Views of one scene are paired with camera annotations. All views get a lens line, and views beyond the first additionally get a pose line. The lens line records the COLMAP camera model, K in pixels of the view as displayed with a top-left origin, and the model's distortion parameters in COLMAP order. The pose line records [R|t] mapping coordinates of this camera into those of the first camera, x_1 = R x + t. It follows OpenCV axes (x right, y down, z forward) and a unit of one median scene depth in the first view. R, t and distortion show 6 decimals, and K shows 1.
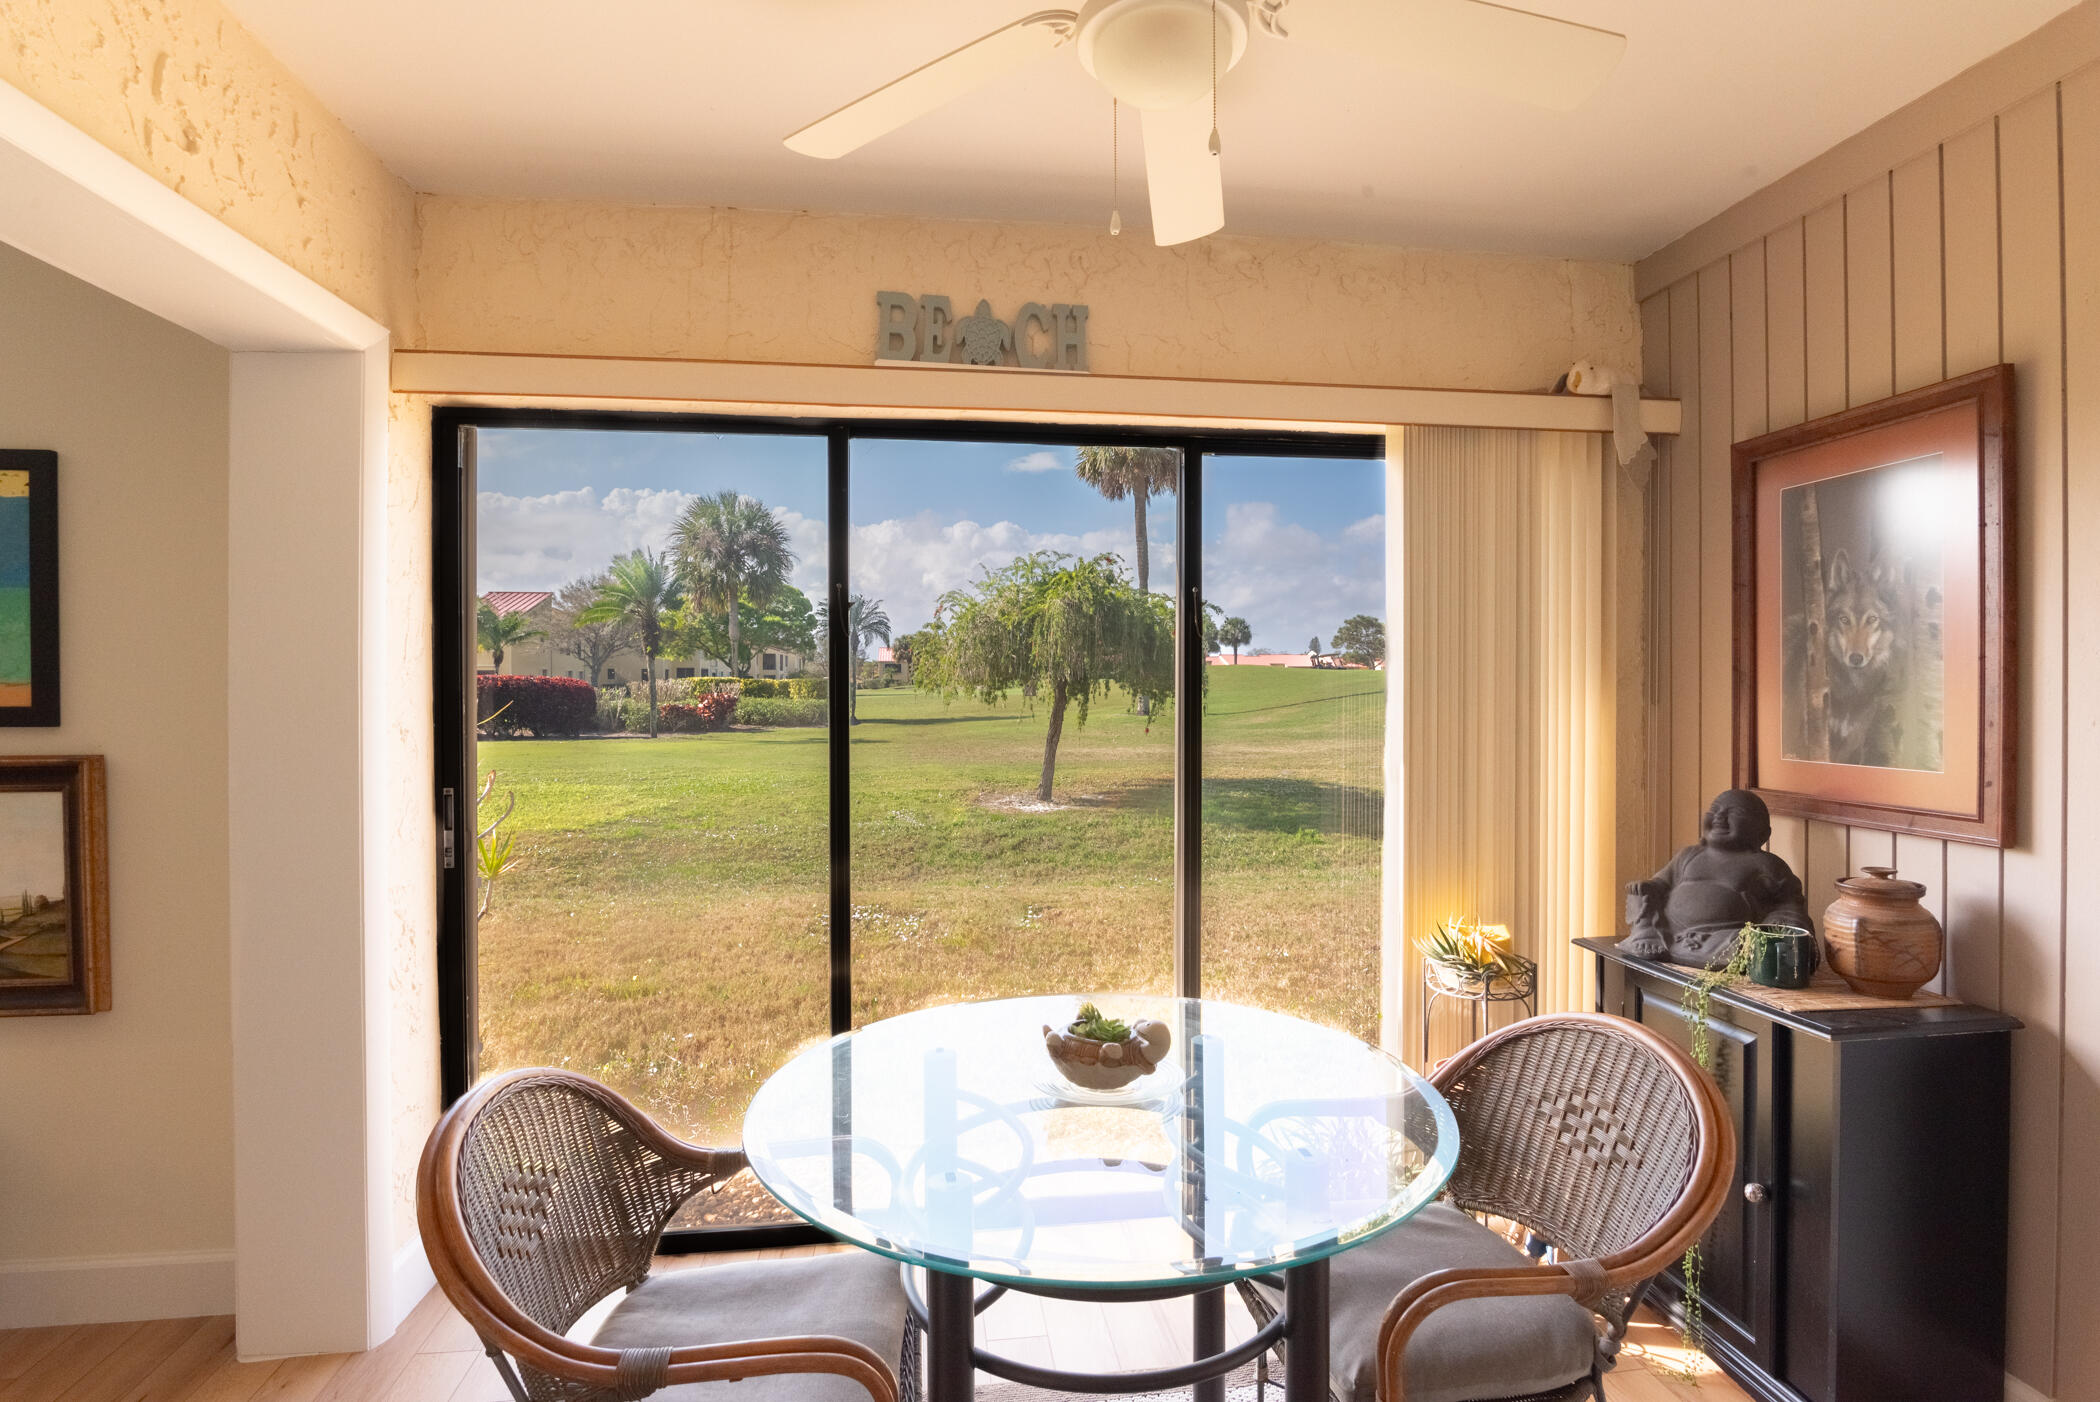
lens RADIAL K [[1011.9, 0, 1050.0], [0, 1011.9, 701.0], [0, 0, 1]] dist [-0.018886, 0.000731]
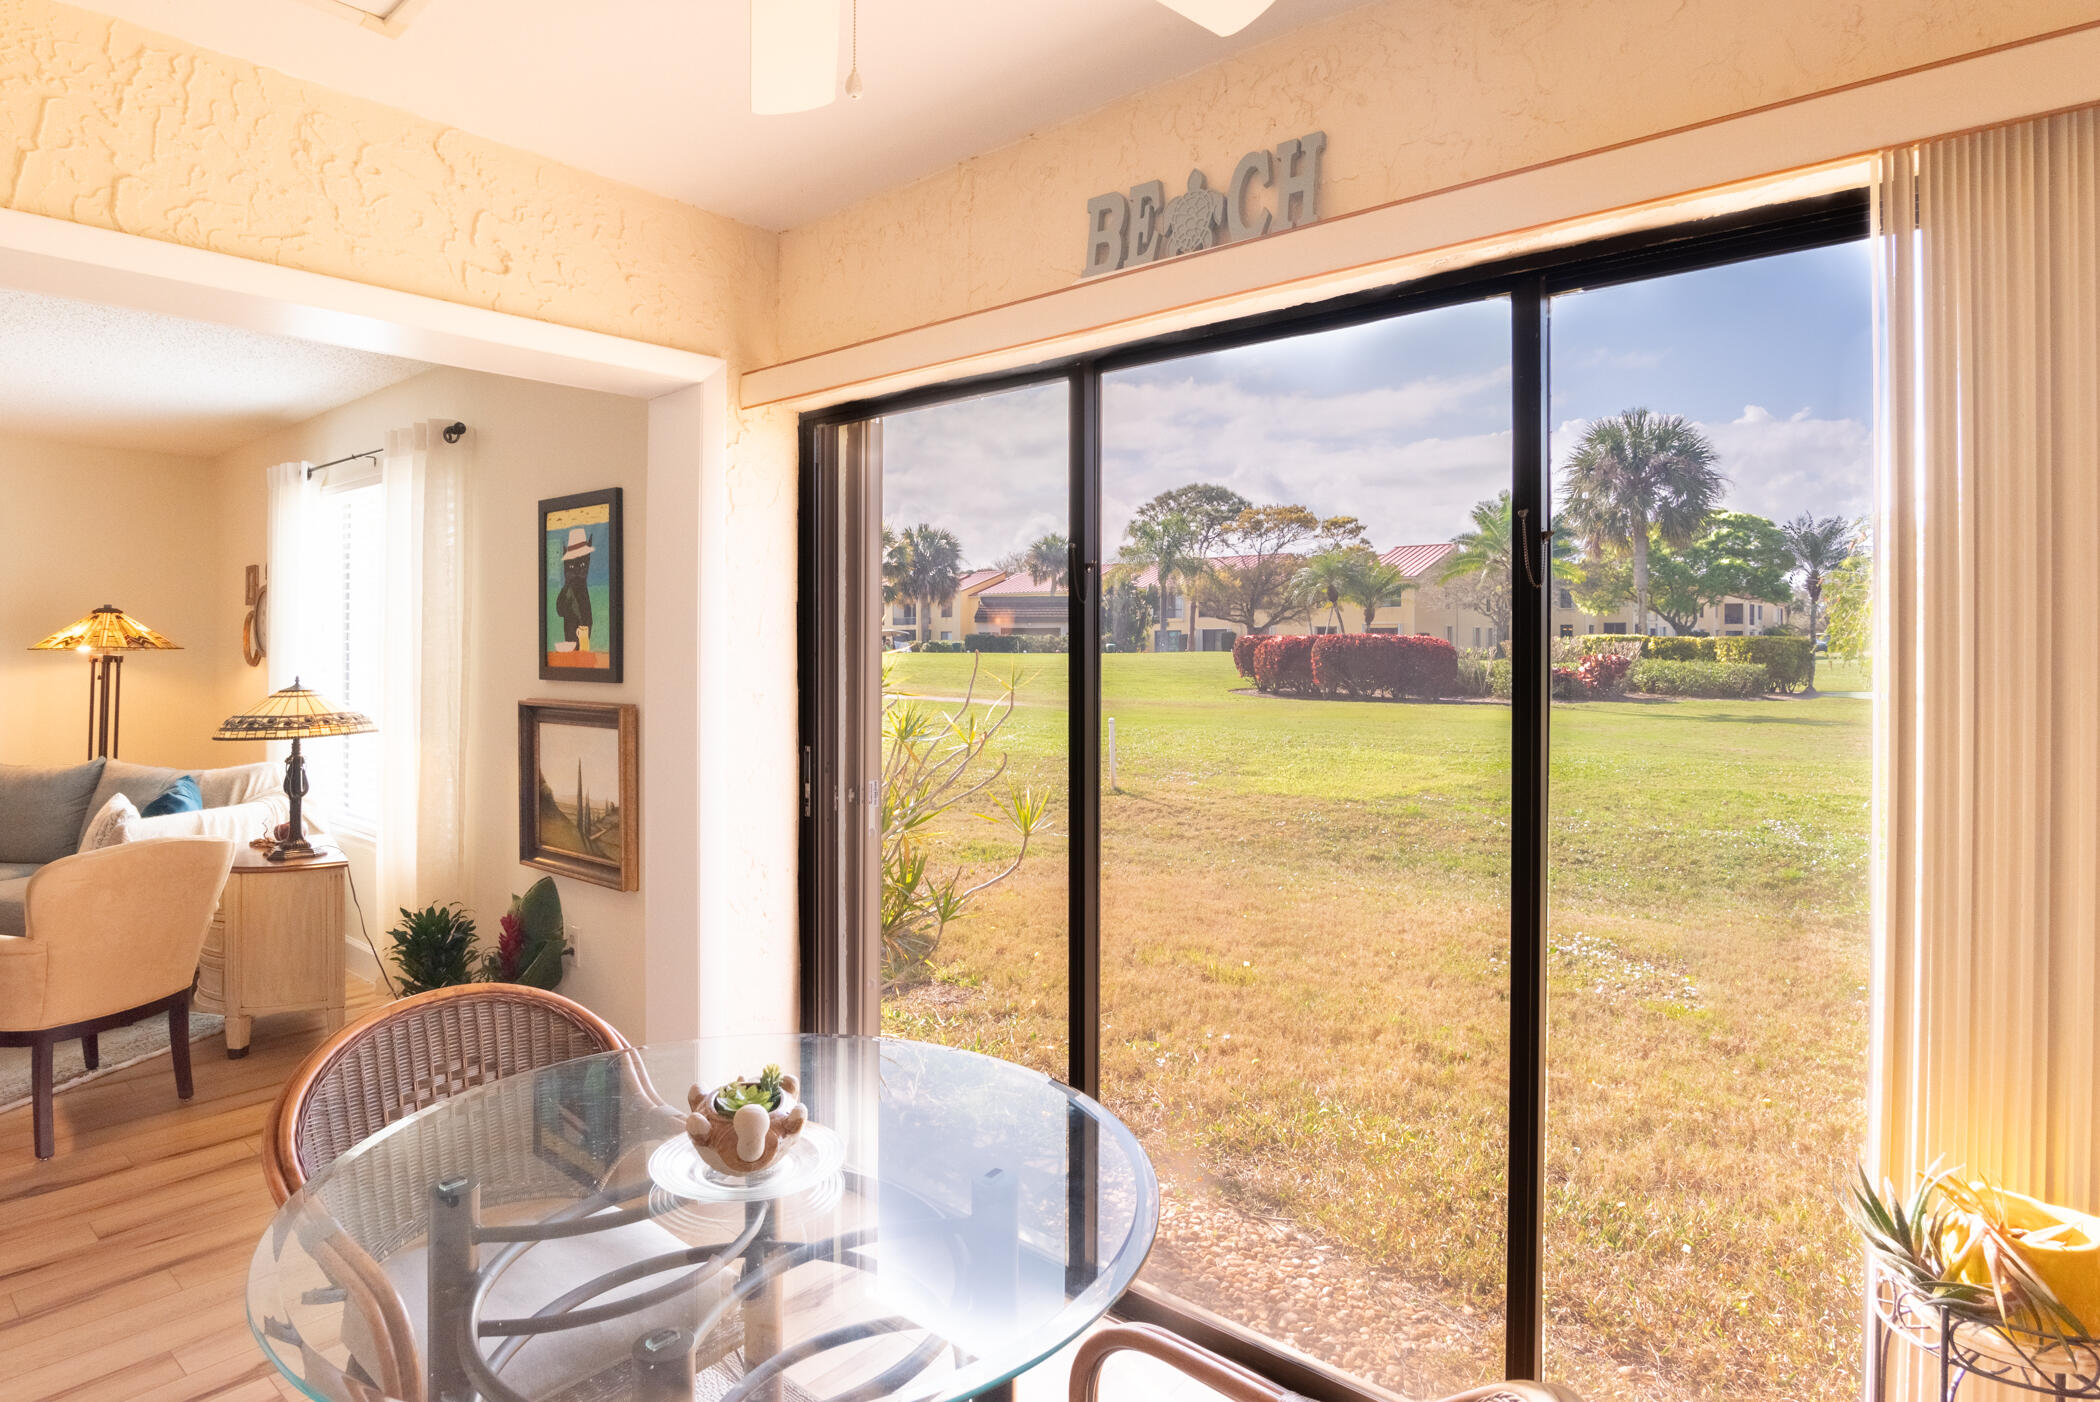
lens RADIAL K [[1124.4, 0, 1014.6], [0, 1124.4, 649.2], [0, 0, 1]] dist [-0.012115, 0.000552]
pose [[0.659150, 0.005397, -0.751992, 0.493838], [-0.013055, 0.999906, -0.004266, -0.020150], [0.751898, 0.012629, 0.659158, 0.323677]]
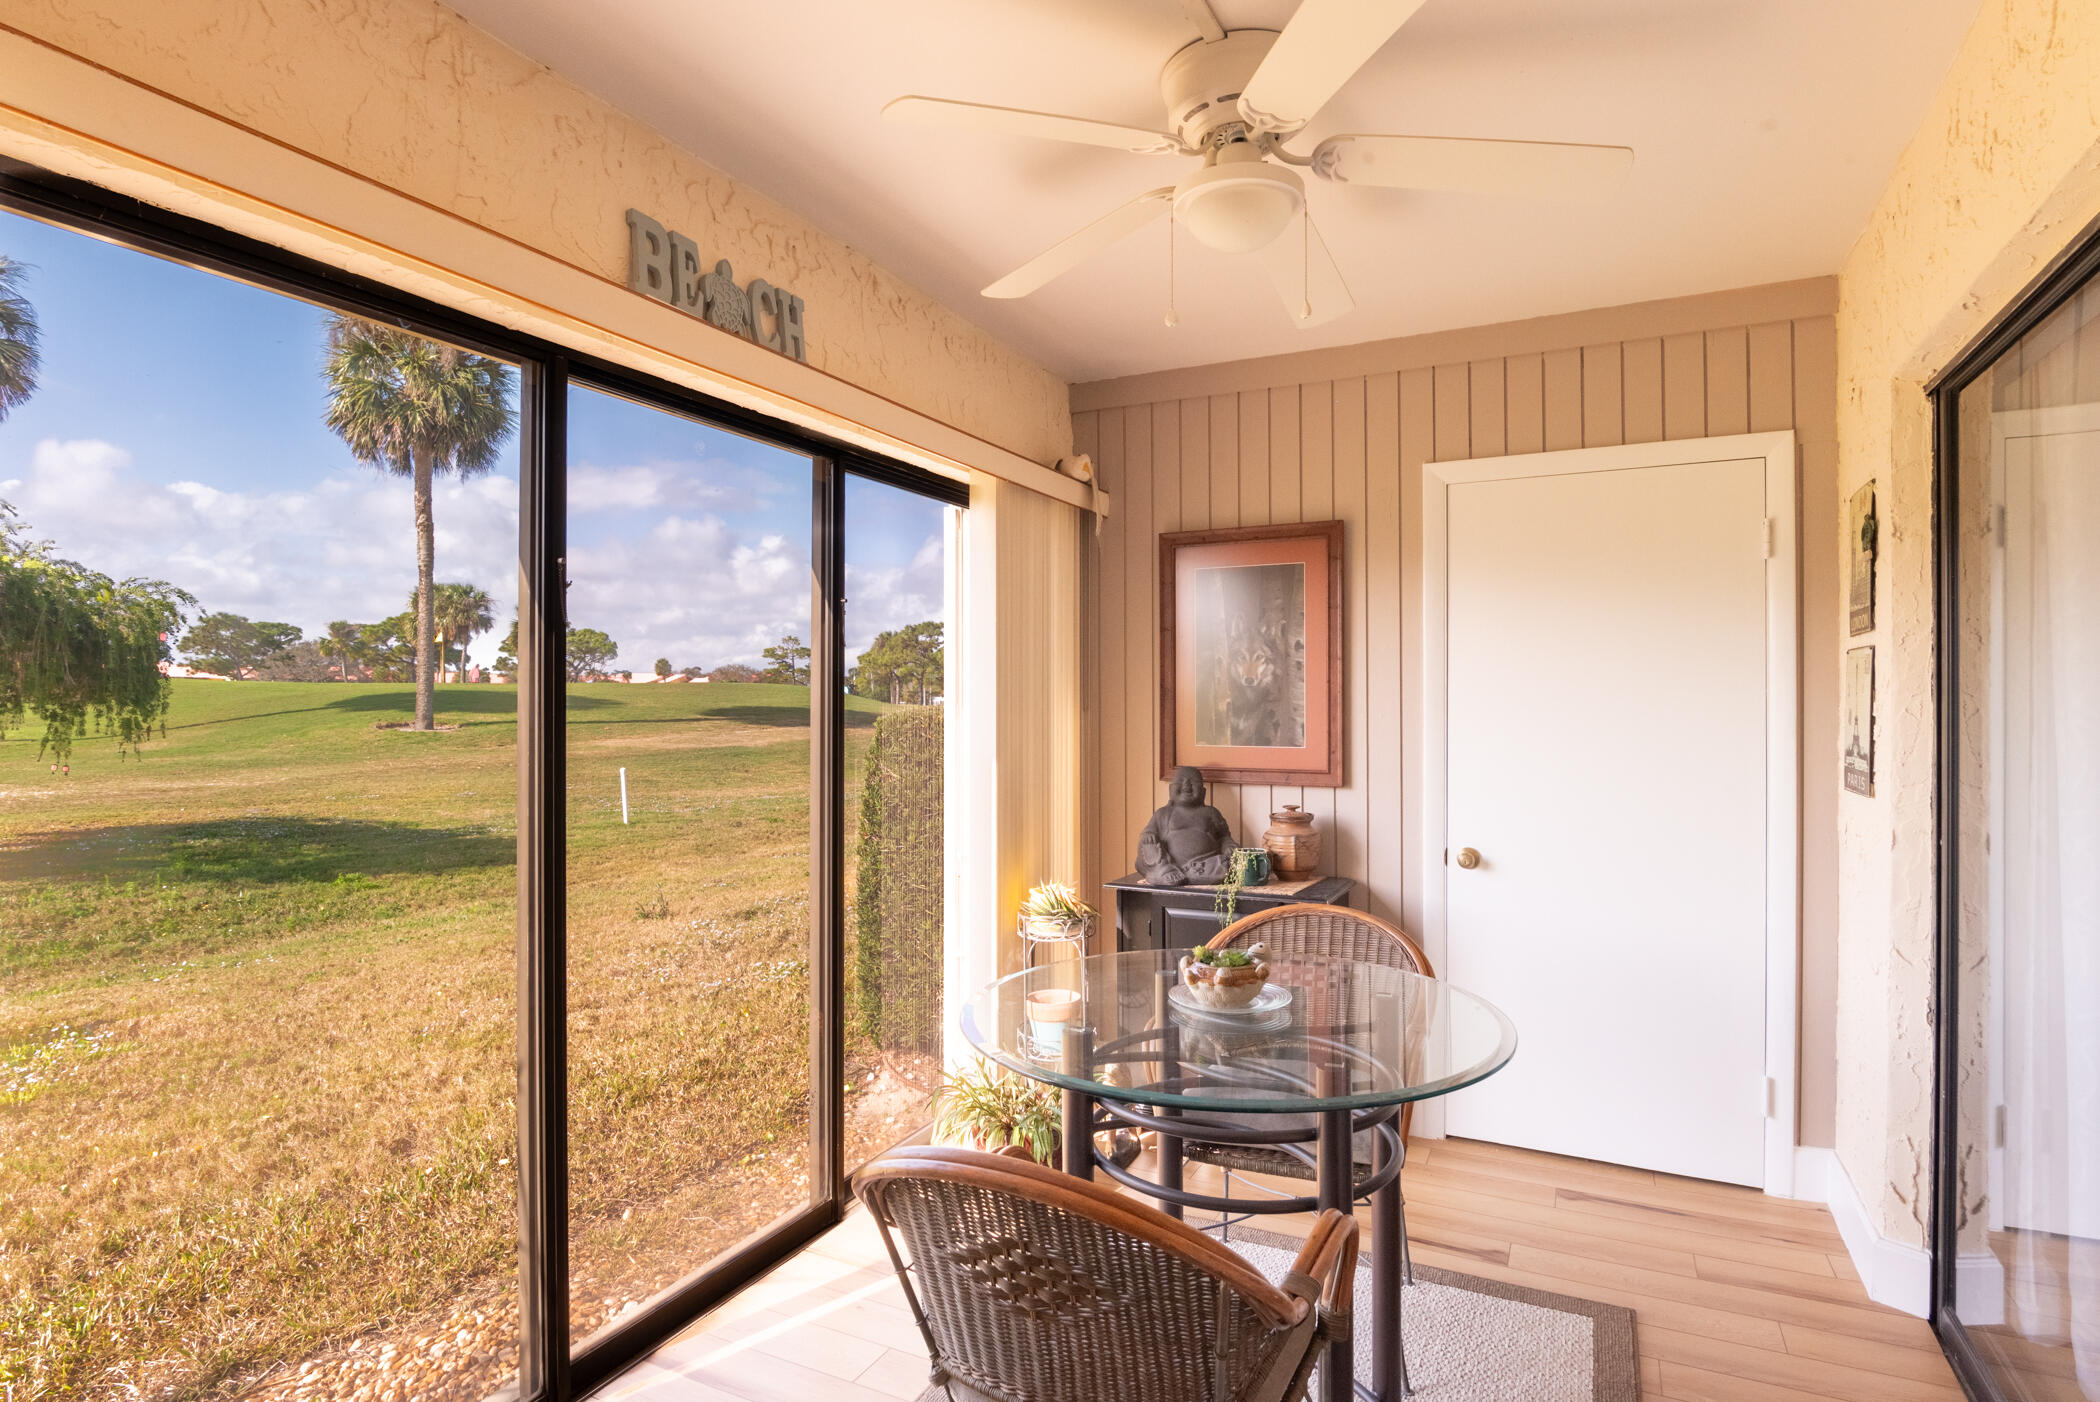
lens RADIAL K [[1054.5, 0, 1050.0], [0, 1054.5, 701.0], [0, 0, 1]] dist [-0.022287, -0.000320]
pose [[0.575888, 0.003948, 0.817519, -0.652439], [0.009260, 0.999893, -0.011352, 0.005939], [-0.817476, 0.014108, 0.575789, 0.234907]]
